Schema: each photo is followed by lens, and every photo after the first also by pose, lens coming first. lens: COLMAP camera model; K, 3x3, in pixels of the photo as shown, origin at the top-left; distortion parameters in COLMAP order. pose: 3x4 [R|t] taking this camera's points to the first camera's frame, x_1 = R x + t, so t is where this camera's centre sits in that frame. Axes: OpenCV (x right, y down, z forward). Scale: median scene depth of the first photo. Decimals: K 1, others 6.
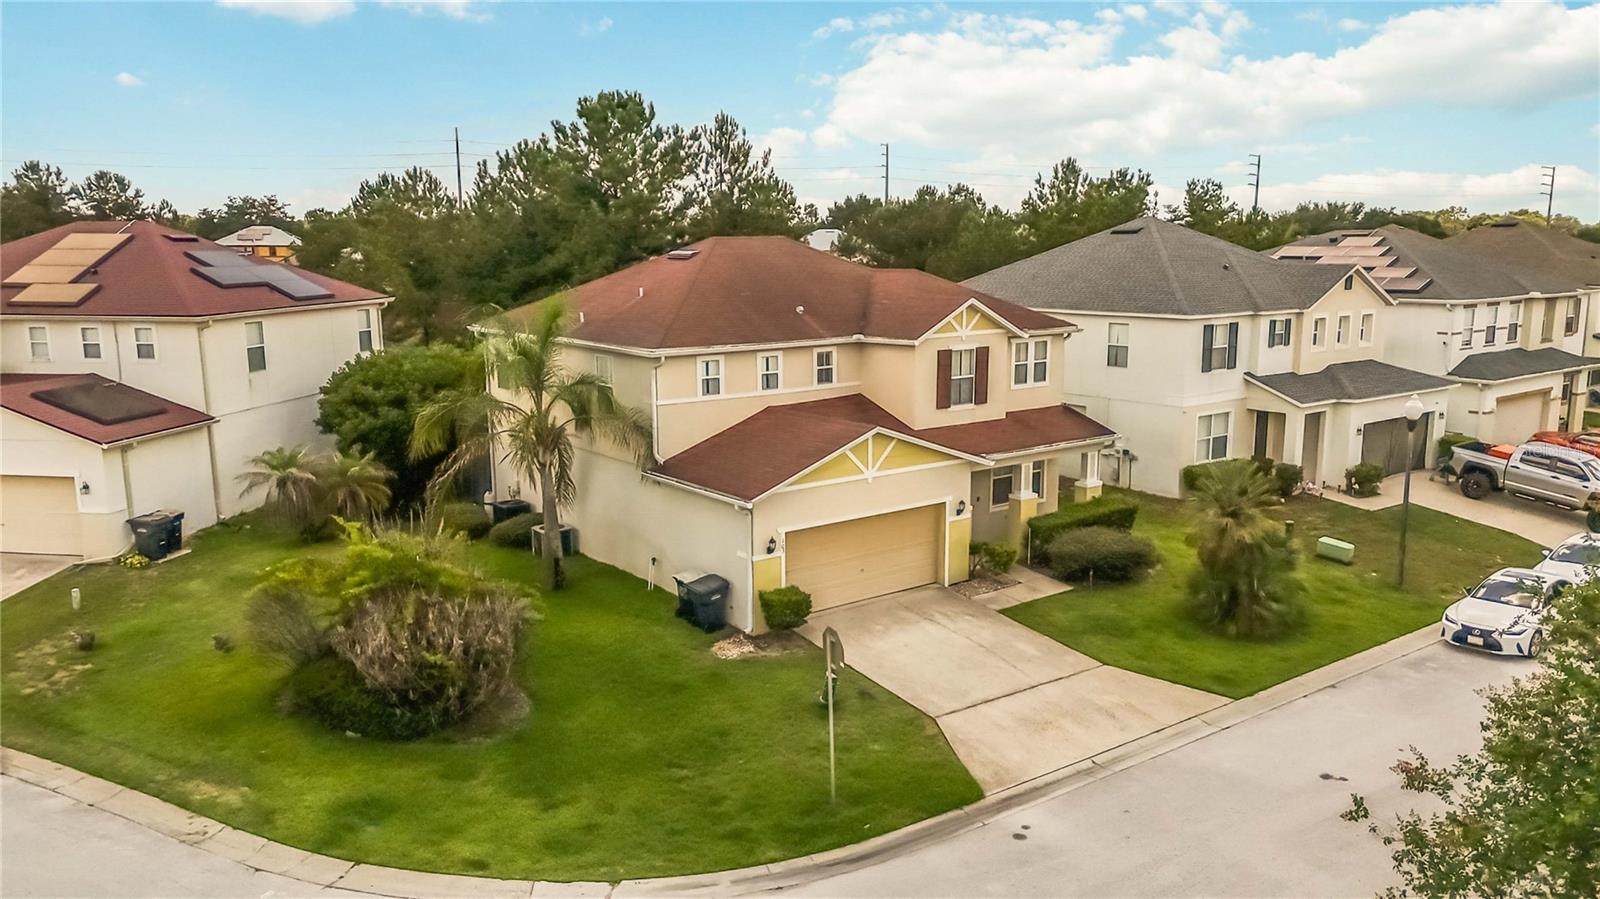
lens RADIAL K [[1221.2, 0, 808.9], [0, 1221.2, 457.7], [0, 0, 1]] dist [0.108077, -0.132615]
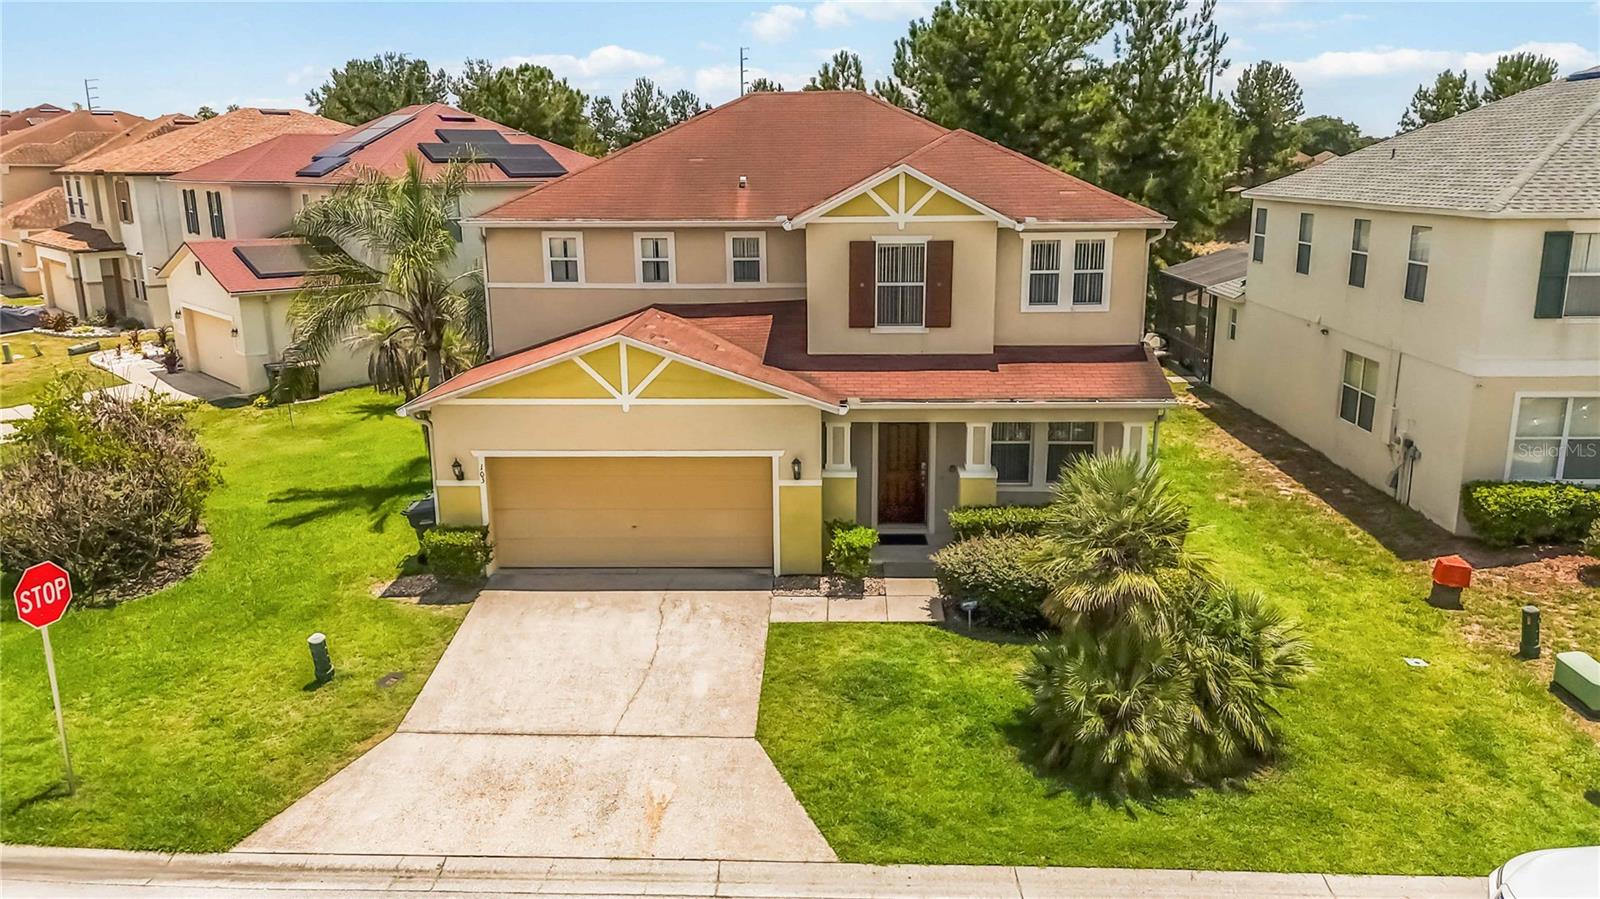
lens RADIAL K [[1221.2, 0, 808.9], [0, 1221.2, 457.7], [0, 0, 1]] dist [0.108077, -0.132615]
pose [[0.759108, 0.151477, -0.633095, 0.576826], [-0.109002, 0.988396, 0.105790, -0.040292], [0.641773, -0.011298, 0.766811, 0.480697]]
